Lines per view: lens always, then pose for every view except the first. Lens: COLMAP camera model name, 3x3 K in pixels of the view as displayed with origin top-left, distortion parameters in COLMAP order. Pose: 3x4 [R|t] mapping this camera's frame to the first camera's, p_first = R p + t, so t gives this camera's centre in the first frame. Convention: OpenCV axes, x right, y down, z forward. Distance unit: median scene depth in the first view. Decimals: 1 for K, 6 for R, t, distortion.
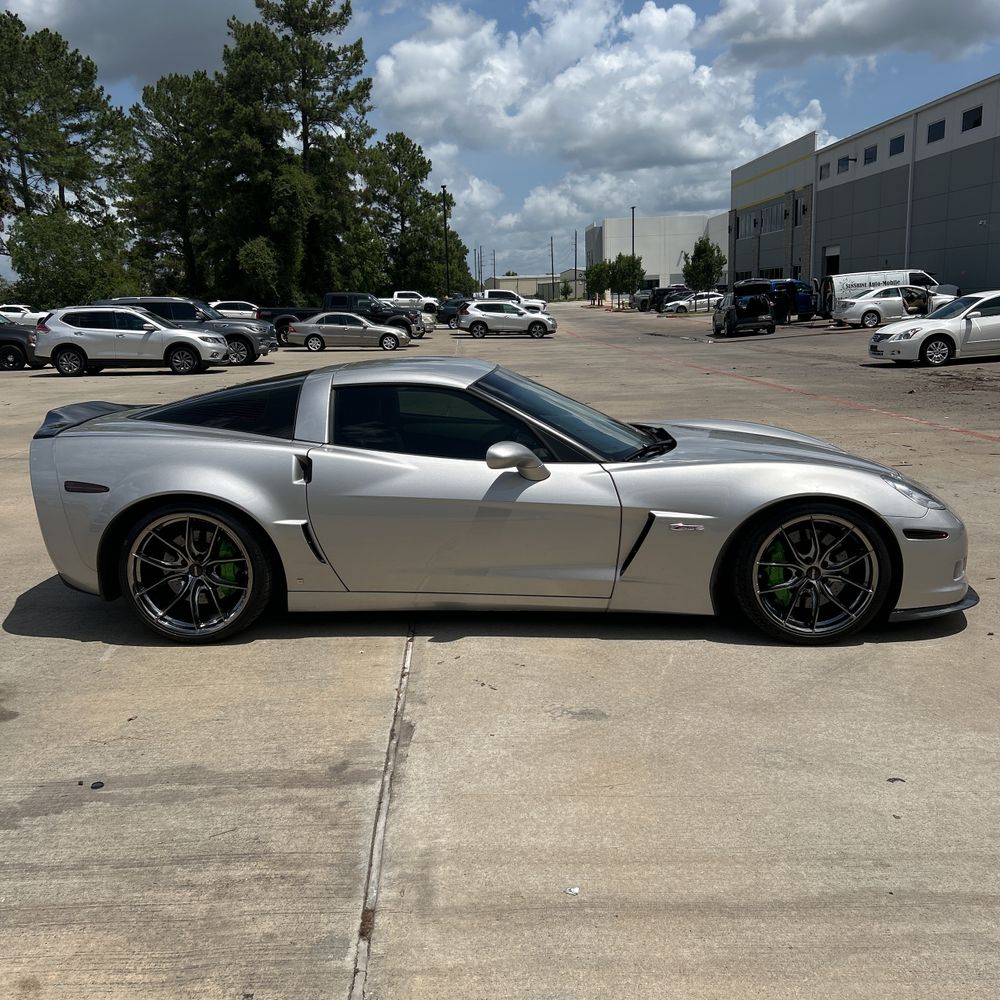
lens RADIAL K [[993.4, 0, 491.8], [0, 993.4, 505.1], [0, 0, 1]] dist [0.027921, -0.040289]
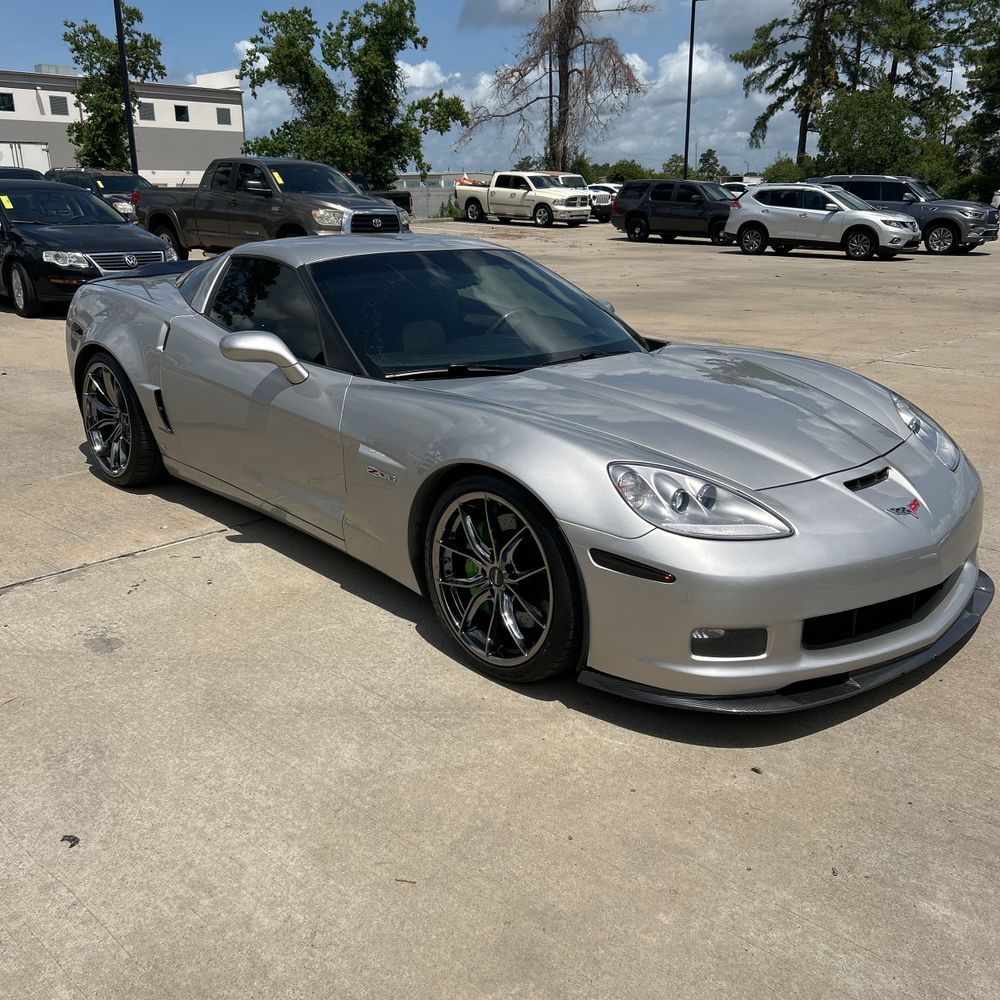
lens RADIAL K [[998.9, 0, 500.0], [0, 998.9, 500.0], [0, 0, 1]] dist [0.008478, -0.007100]
pose [[0.714000, 0.228879, -0.661679, 0.071495], [-0.157259, 0.973337, 0.166989, -0.009134], [0.682257, -0.015175, 0.730955, 0.046735]]
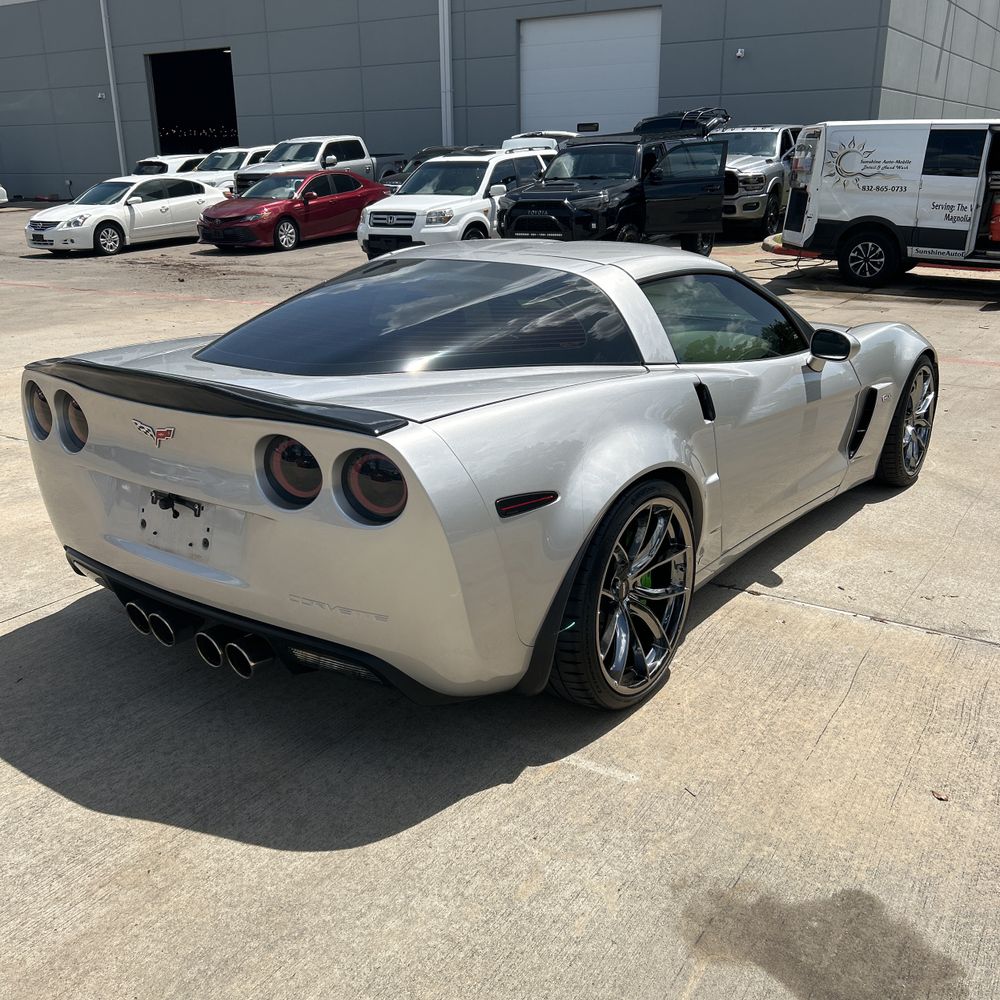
lens RADIAL K [[993.4, 0, 491.8], [0, 993.4, 505.1], [0, 0, 1]] dist [0.027921, -0.040289]
pose [[0.564644, -0.235494, 0.791024, -0.079696], [0.151905, 0.971708, 0.180853, -0.010806], [-0.811235, 0.018043, 0.584442, 0.067794]]
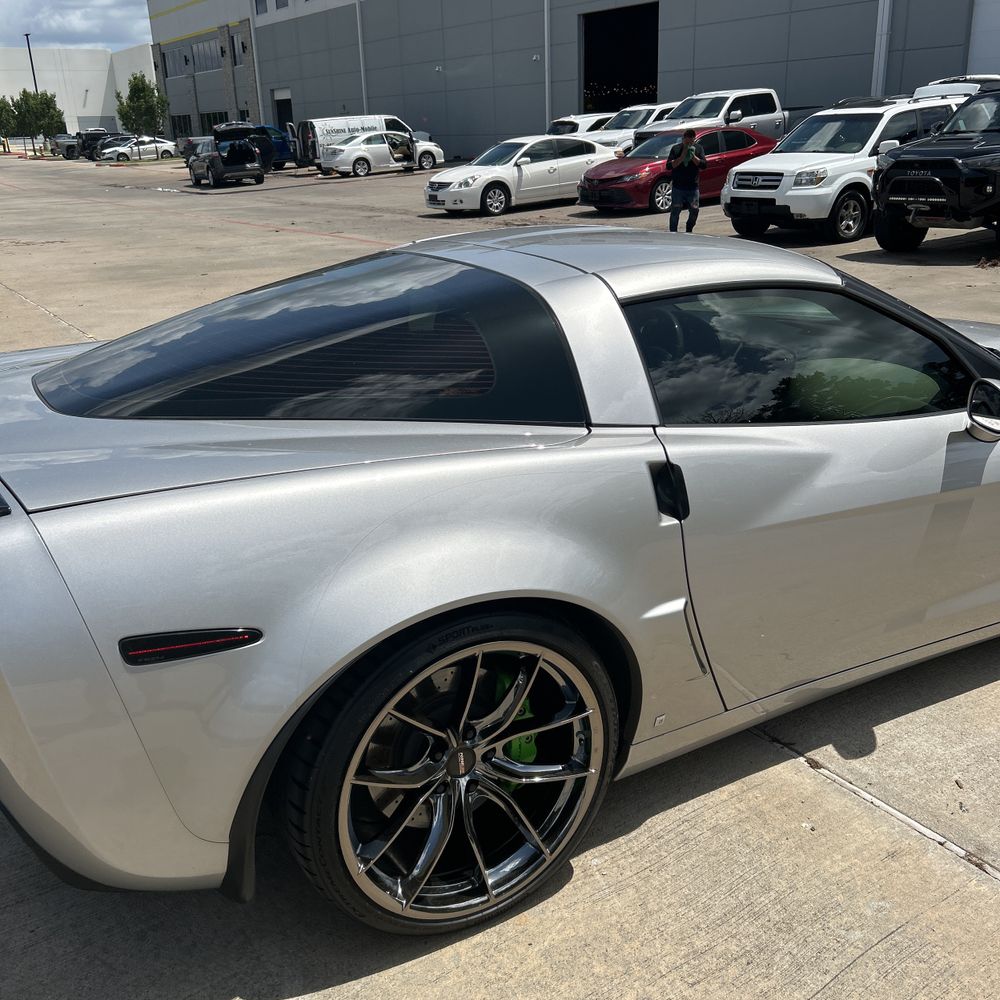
lens RADIAL K [[998.9, 0, 500.0], [0, 998.9, 500.0], [0, 0, 1]] dist [0.008478, -0.007100]
pose [[0.848662, -0.171678, 0.500300, -0.046053], [0.102590, 0.981325, 0.162718, -0.010842], [-0.518892, -0.086767, 0.850425, 0.061647]]
